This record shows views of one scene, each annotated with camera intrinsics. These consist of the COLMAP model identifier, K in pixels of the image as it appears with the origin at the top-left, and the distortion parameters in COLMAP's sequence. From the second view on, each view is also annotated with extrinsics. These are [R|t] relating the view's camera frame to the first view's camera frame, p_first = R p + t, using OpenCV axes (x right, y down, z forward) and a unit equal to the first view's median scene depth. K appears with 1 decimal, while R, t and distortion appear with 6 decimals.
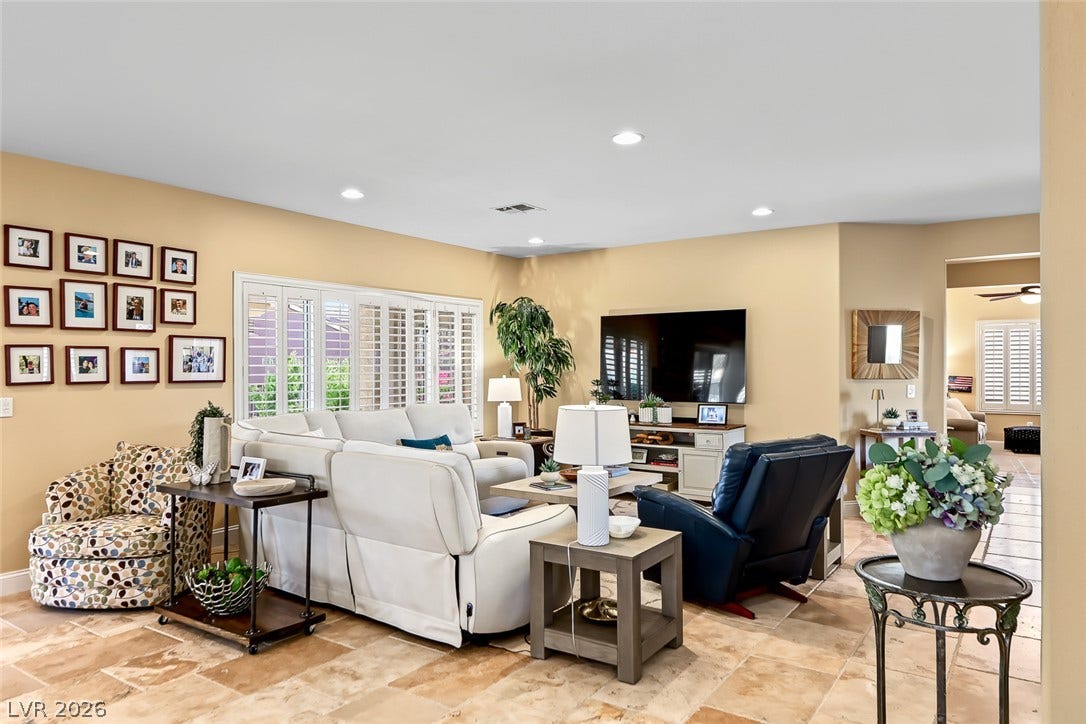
lens RADIAL K [[692.4, 0, 547.3], [0, 692.4, 363.1], [0, 0, 1]] dist [-0.007519, -0.012097]
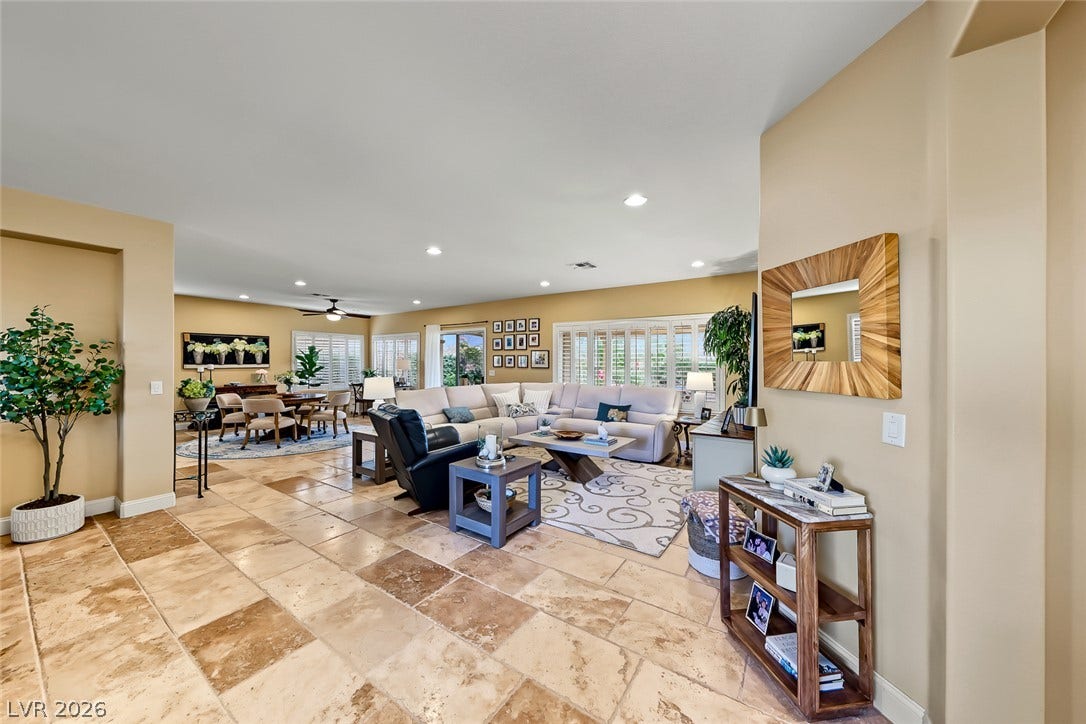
lens RADIAL K [[375.6, 0, 545.2], [0, 375.6, 361.2], [0, 0, 1]] dist [0.008655, 0.000047]
pose [[0.013201, 0.000241, -0.999913, 0.975857], [-0.000734, 1.000000, 0.000232, 0.001565], [0.999913, 0.000731, 0.013202, 1.063246]]
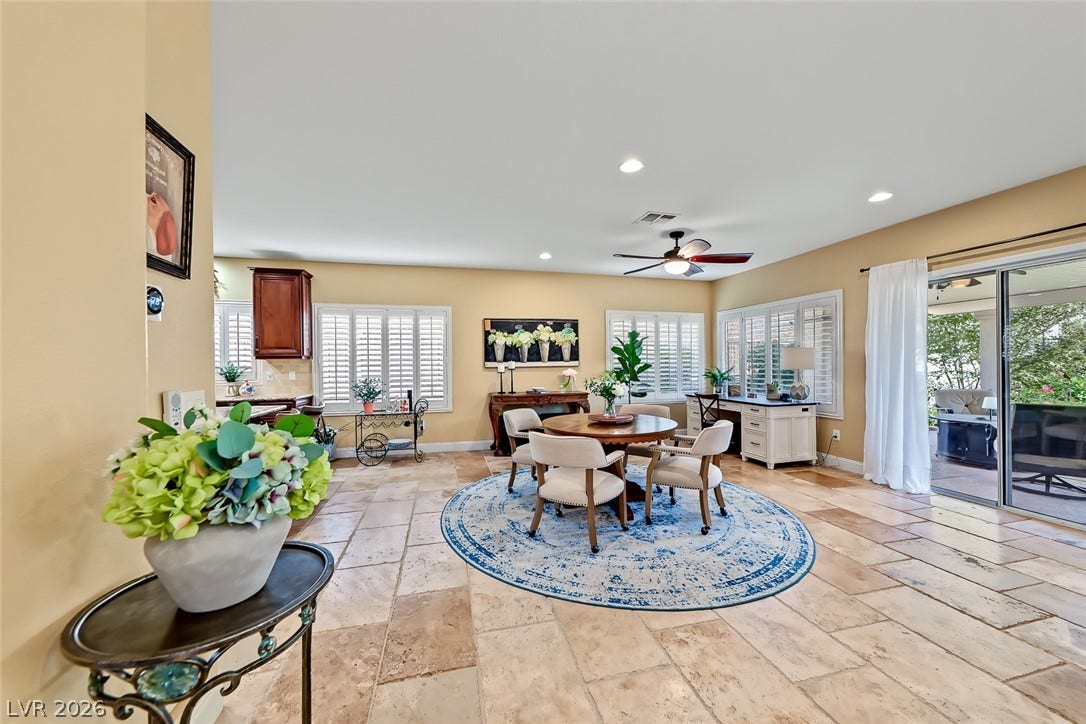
lens RADIAL K [[397.3, 0, 537.3], [0, 397.3, 365.6], [0, 0, 1]] dist [0.007131, -0.000510]
pose [[-0.667731, 0.013013, -0.744289, 0.236390], [0.014201, 0.999888, 0.004743, 0.022939], [0.744267, -0.007403, -0.667841, 0.550636]]
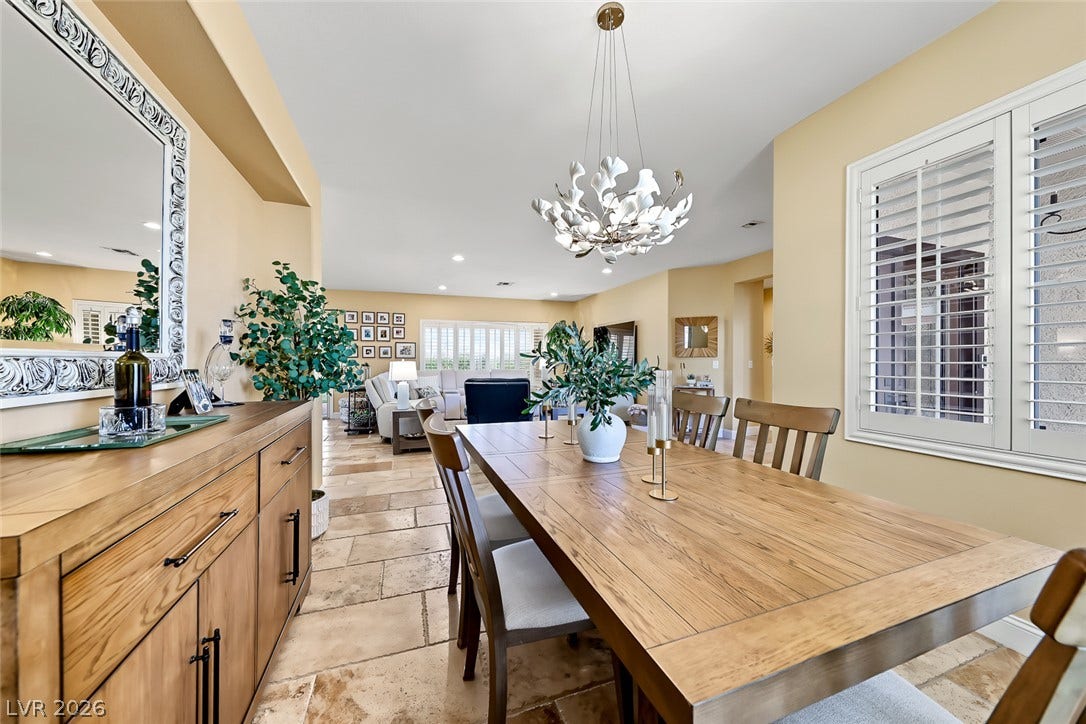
lens RADIAL K [[375.6, 0, 526.8], [0, 375.6, 363.5], [0, 0, 1]] dist [0.008655, 0.000047]
pose [[0.810741, 0.002875, -0.585398, 0.898119], [-0.001029, 0.999993, 0.003486, 0.046338], [0.585404, -0.002224, 0.810739, 0.006290]]
